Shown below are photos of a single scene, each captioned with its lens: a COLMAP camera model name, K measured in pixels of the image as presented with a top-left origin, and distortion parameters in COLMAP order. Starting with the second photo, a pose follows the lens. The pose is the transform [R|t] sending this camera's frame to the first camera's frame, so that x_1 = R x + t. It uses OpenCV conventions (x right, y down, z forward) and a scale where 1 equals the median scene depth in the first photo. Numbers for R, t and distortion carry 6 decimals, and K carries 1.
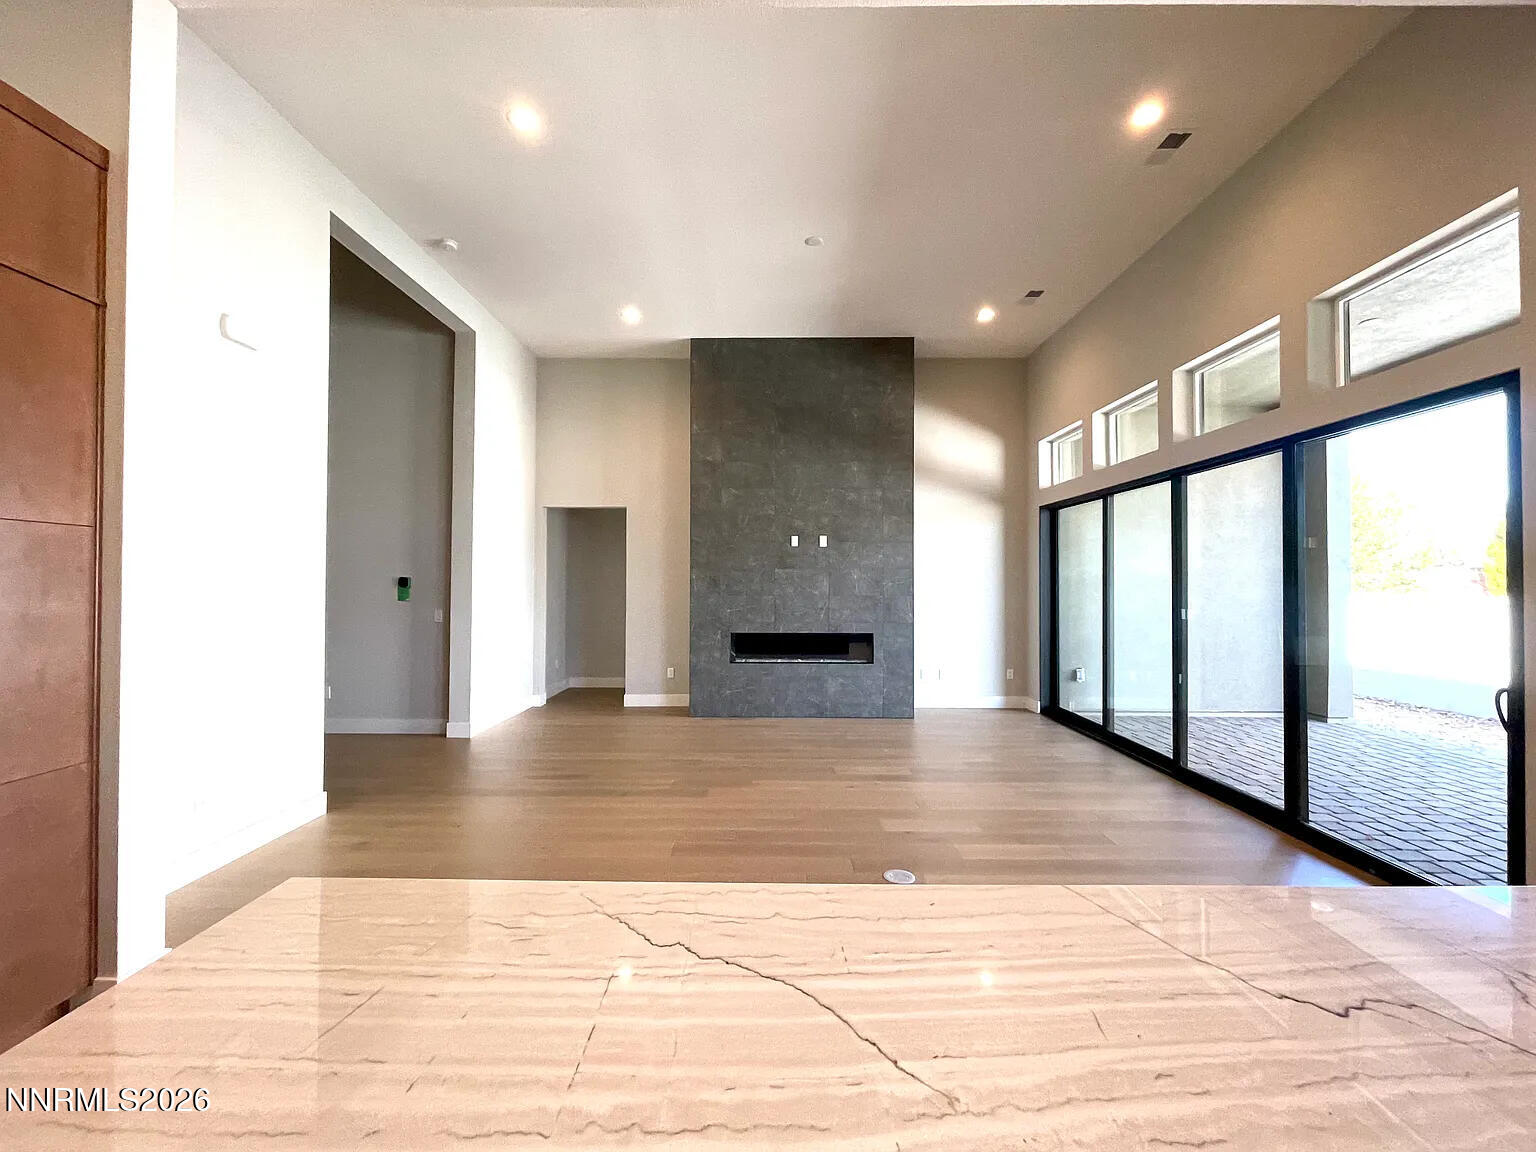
lens RADIAL K [[618.6, 0, 755.5], [0, 618.6, 579.8], [0, 0, 1]] dist [-0.008572, 0.001469]
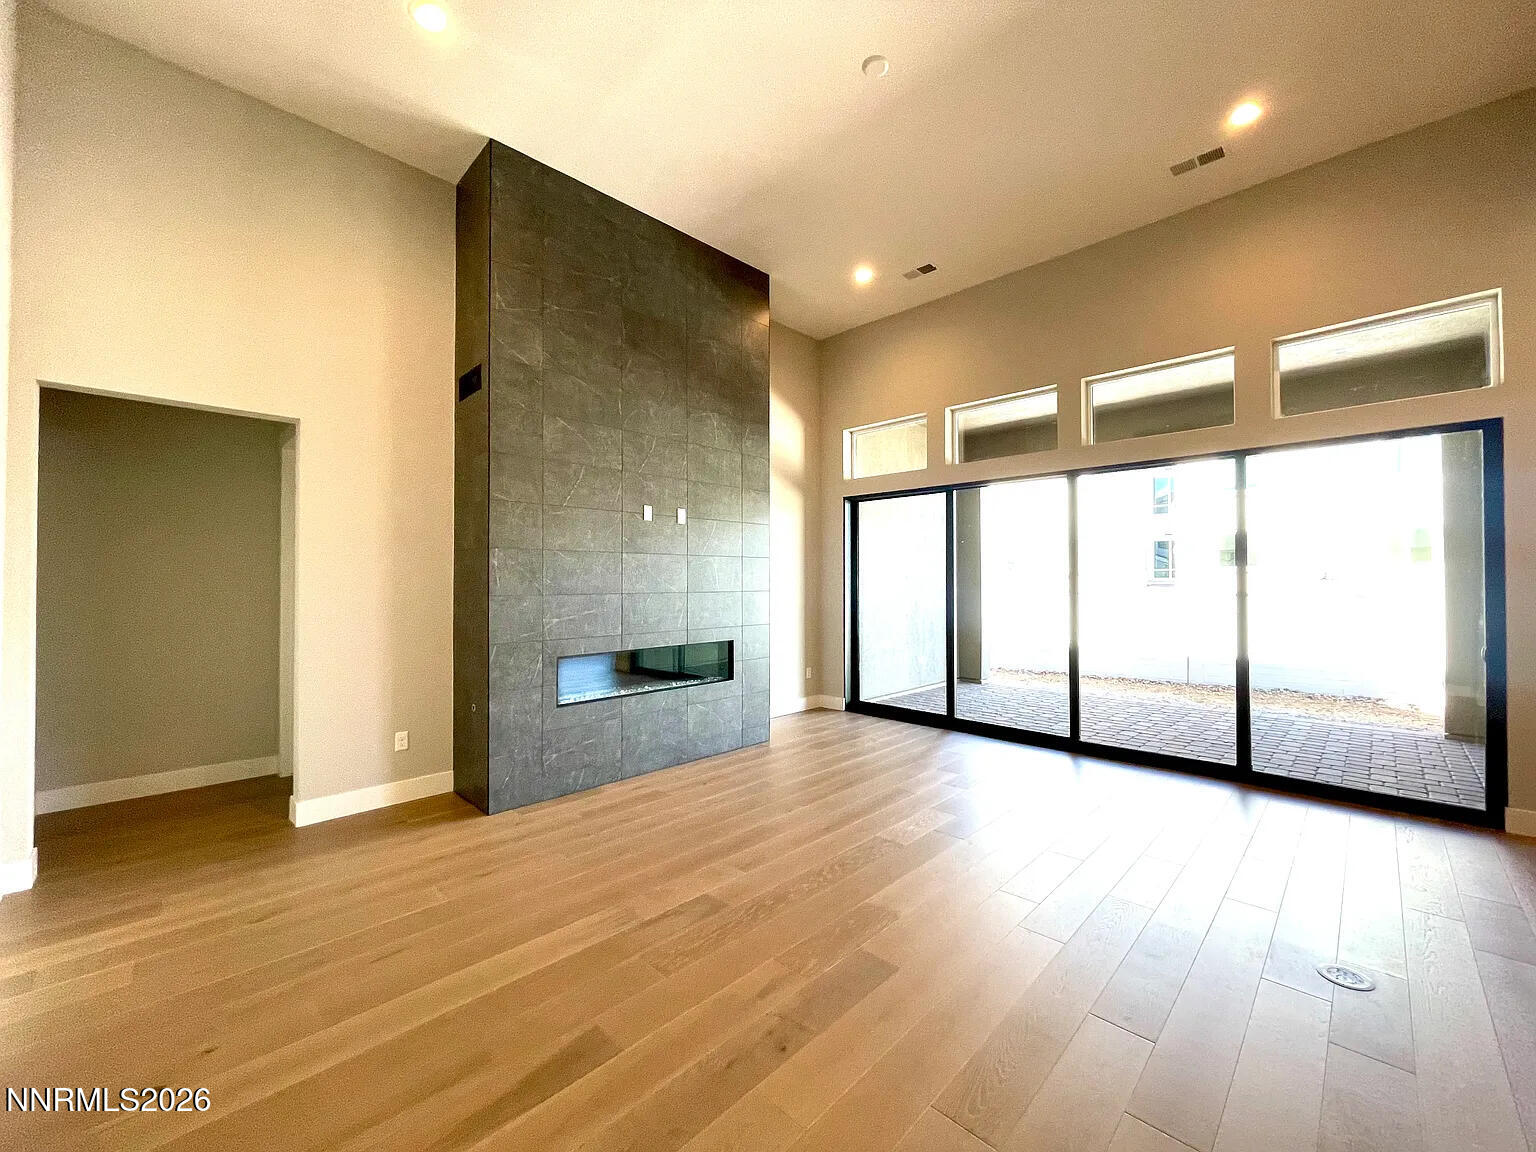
lens RADIAL K [[618.6, 0, 767.2], [0, 618.6, 581.3], [0, 0, 1]] dist [-0.008572, 0.001469]
pose [[0.693922, -0.006176, 0.720024, -0.336268], [0.004555, 0.999981, 0.004188, 0.010125], [-0.720036, 0.000374, 0.693937, 0.431346]]
